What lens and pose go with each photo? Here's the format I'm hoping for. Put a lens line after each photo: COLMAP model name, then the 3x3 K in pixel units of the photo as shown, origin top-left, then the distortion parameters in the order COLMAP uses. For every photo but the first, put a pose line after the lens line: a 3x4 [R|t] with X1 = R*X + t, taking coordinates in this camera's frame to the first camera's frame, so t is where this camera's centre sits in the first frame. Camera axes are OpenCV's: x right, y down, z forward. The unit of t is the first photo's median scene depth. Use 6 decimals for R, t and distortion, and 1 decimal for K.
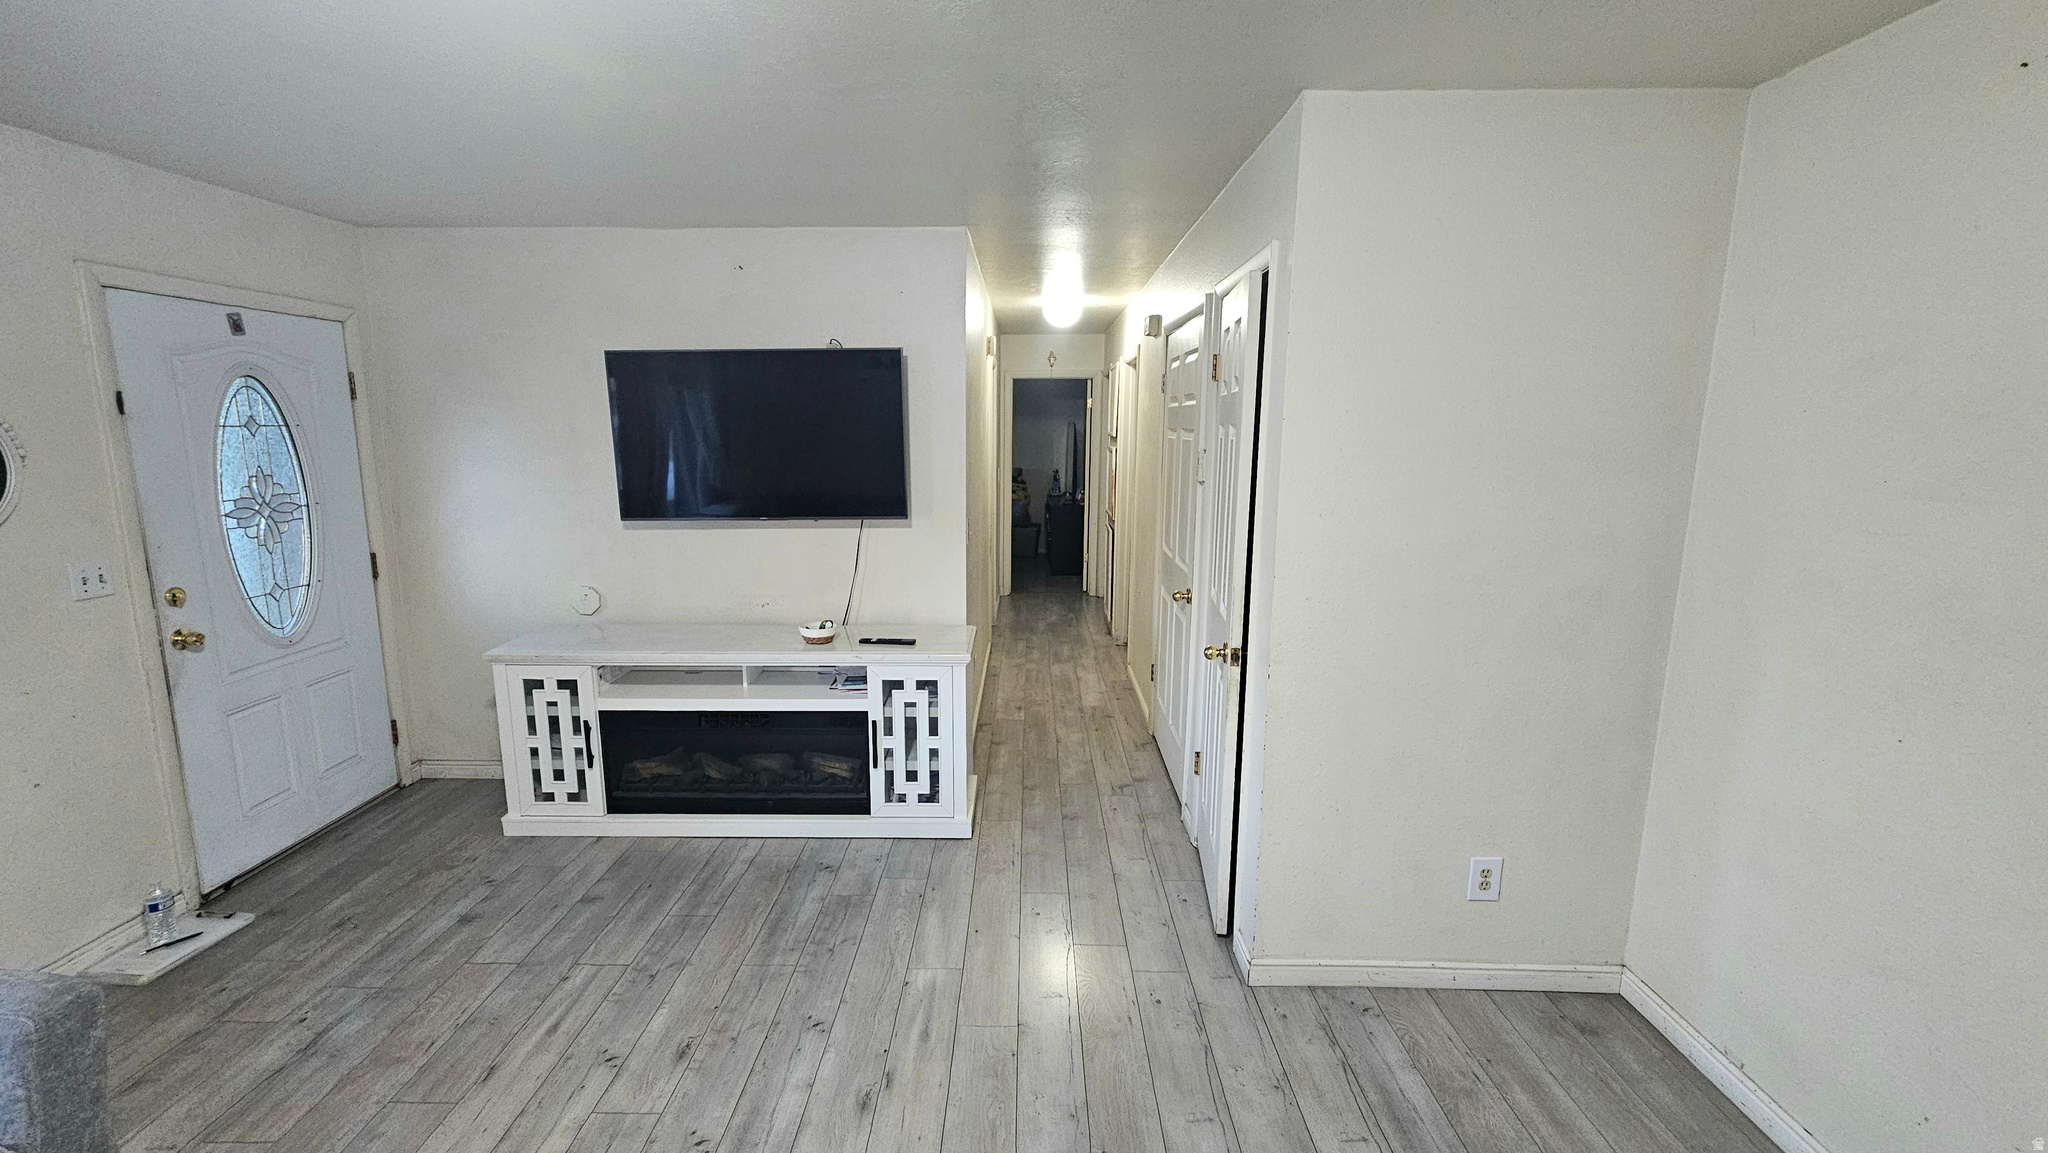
lens RADIAL K [[837.6, 0, 1017.1], [0, 837.6, 563.1], [0, 0, 1]] dist [0.001901, 0.000709]
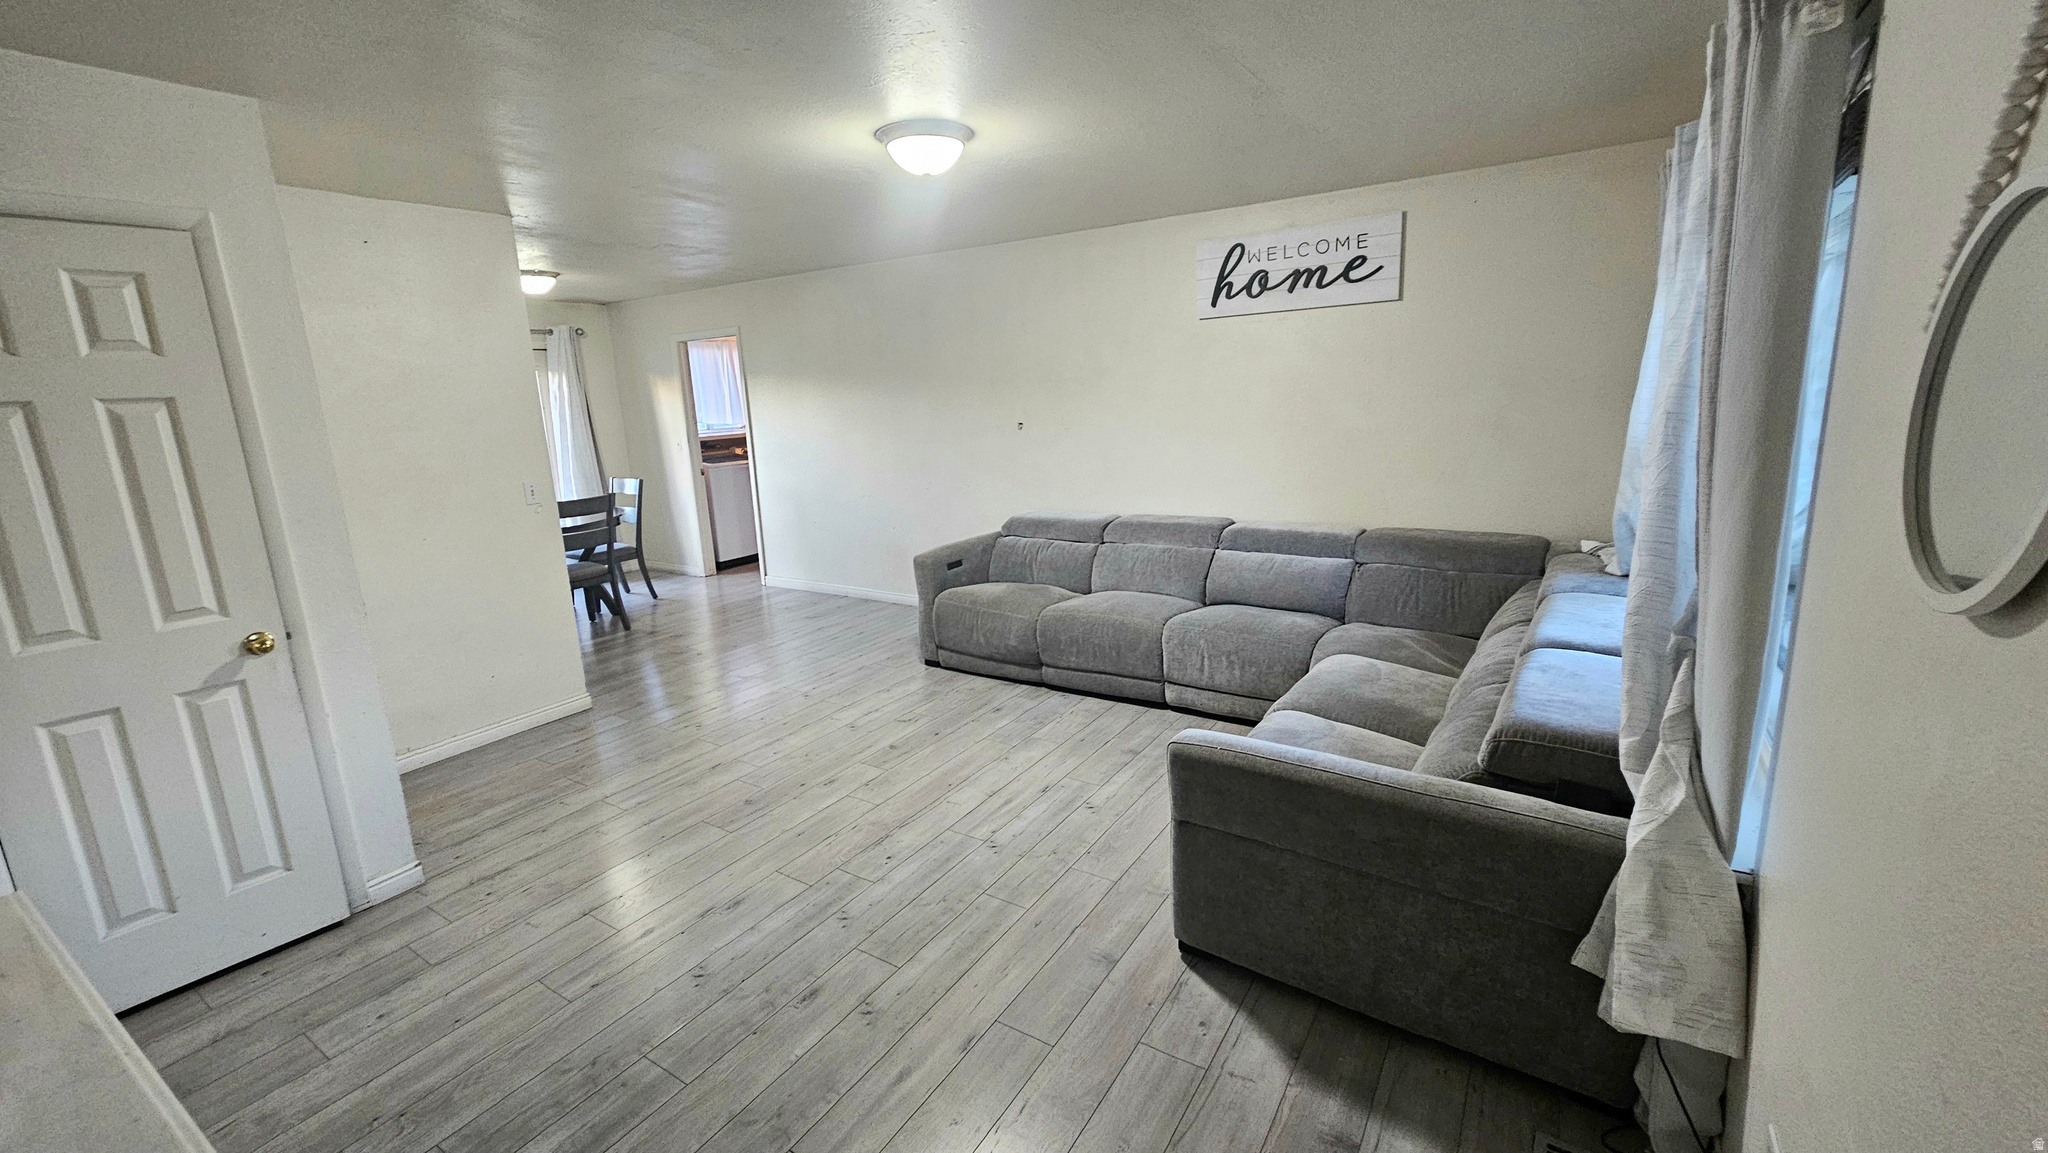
lens RADIAL K [[837.6, 0, 1017.5], [0, 837.6, 562.7], [0, 0, 1]] dist [0.001901, 0.000709]
pose [[-0.848257, -0.075144, 0.524227, -0.745546], [0.126944, 0.932172, 0.339029, -0.145800], [-0.514145, 0.354131, -0.781182, 1.000400]]
